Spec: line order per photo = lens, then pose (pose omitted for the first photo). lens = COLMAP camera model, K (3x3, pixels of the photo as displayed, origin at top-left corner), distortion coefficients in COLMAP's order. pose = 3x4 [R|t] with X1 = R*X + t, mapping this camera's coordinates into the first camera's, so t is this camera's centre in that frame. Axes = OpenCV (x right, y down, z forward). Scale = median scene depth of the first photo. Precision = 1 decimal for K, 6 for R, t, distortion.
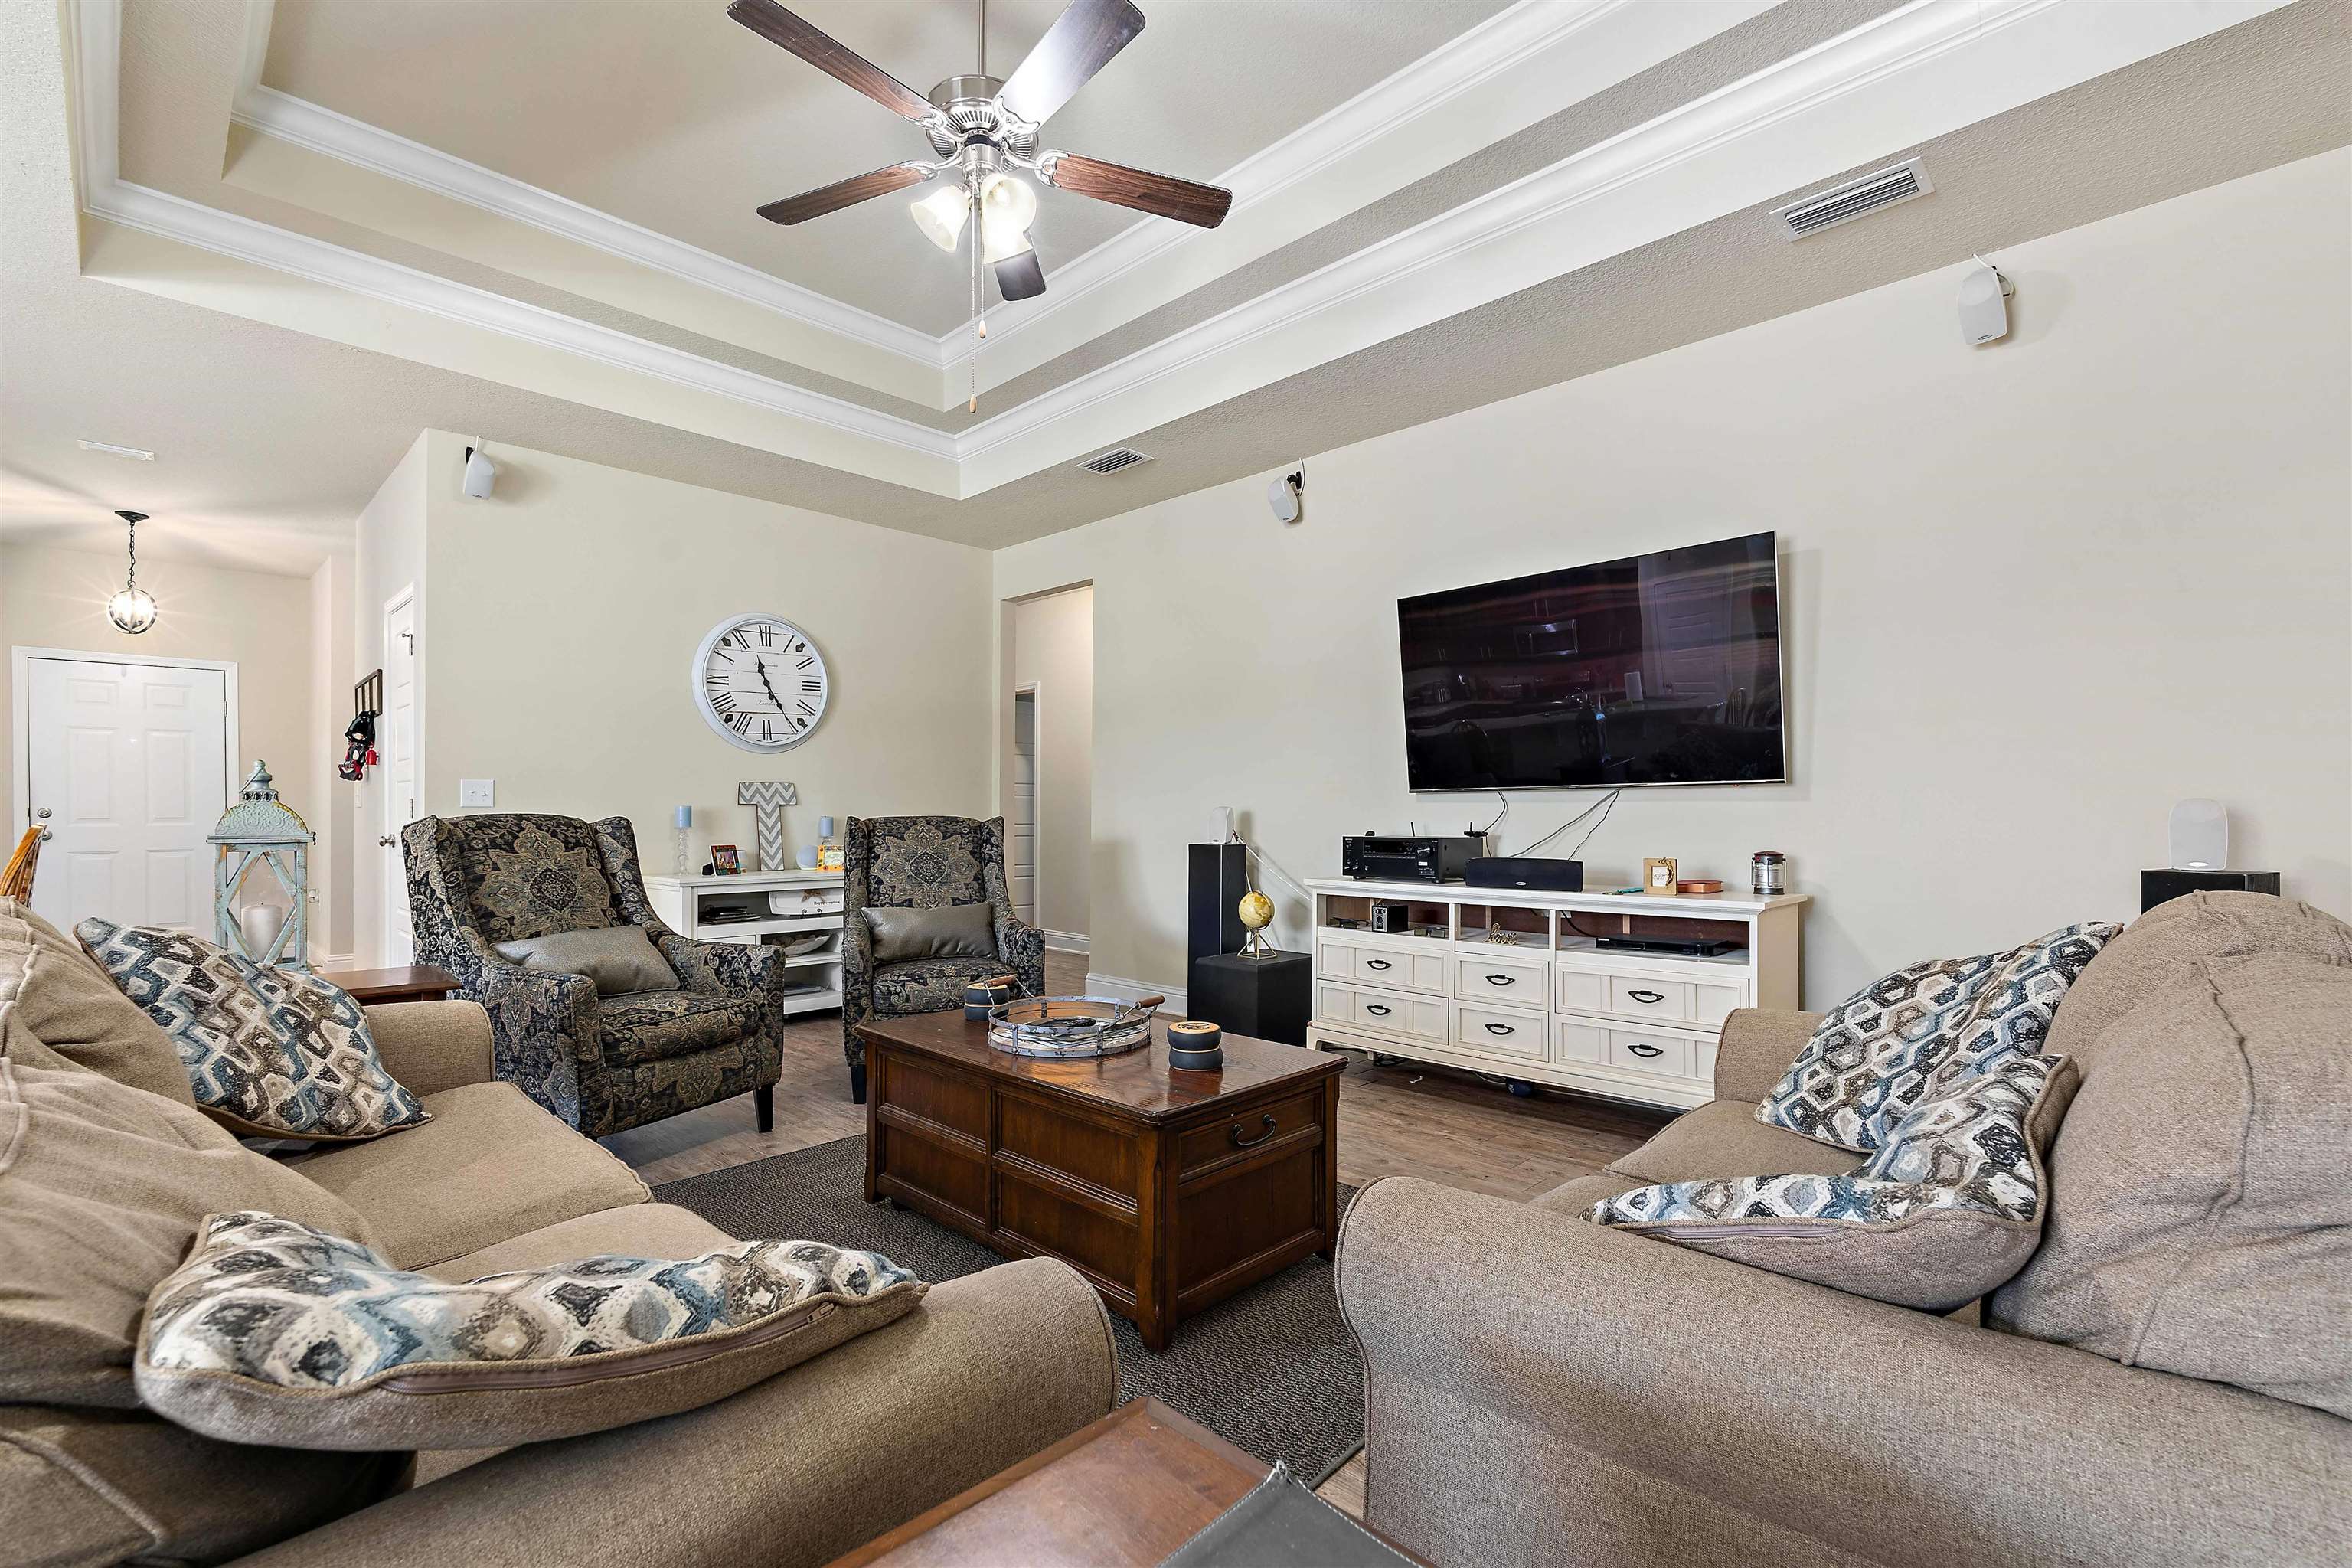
lens RADIAL K [[1033.4, 0, 1171.4], [0, 1033.4, 804.3], [0, 0, 1]] dist [-0.003157, 0.000222]
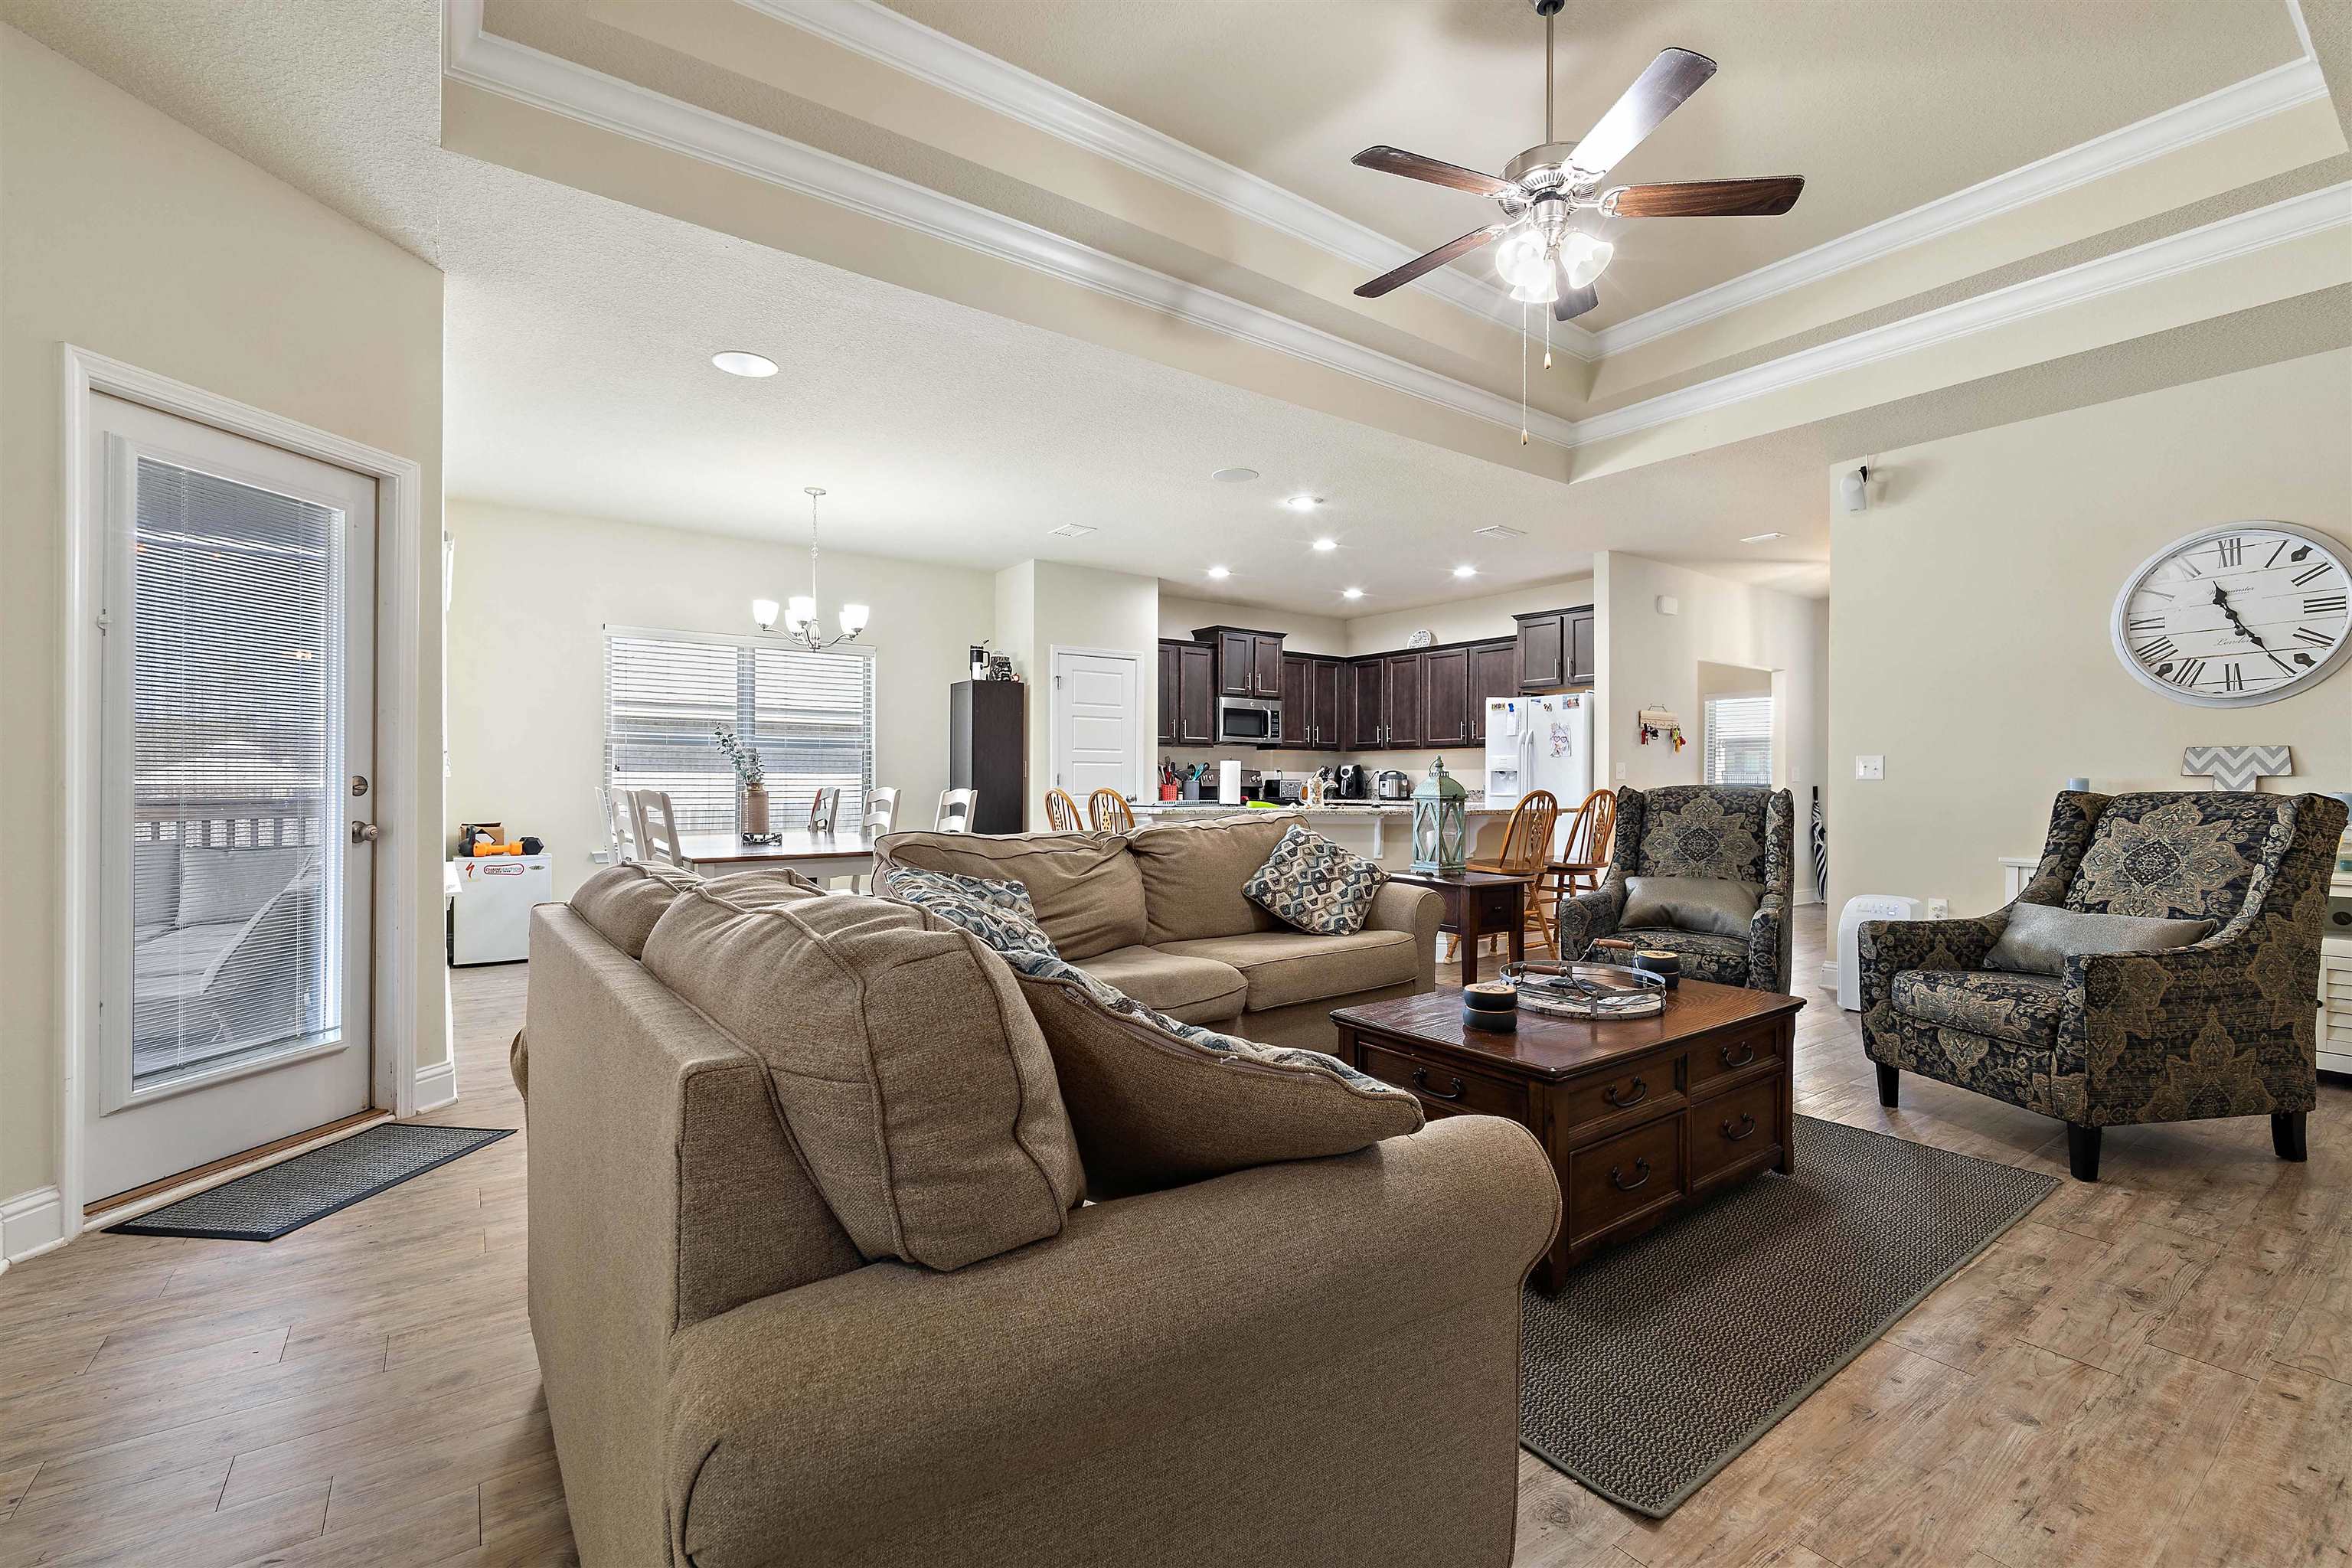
lens RADIAL K [[1033.4, 0, 1178.7], [0, 1033.4, 778.6], [0, 0, 1]] dist [-0.003157, 0.000222]
pose [[-0.163670, -0.001532, -0.986514, 0.495397], [0.005738, 0.999980, -0.002505, 0.000234], [0.986499, -0.006070, -0.163658, 0.372983]]
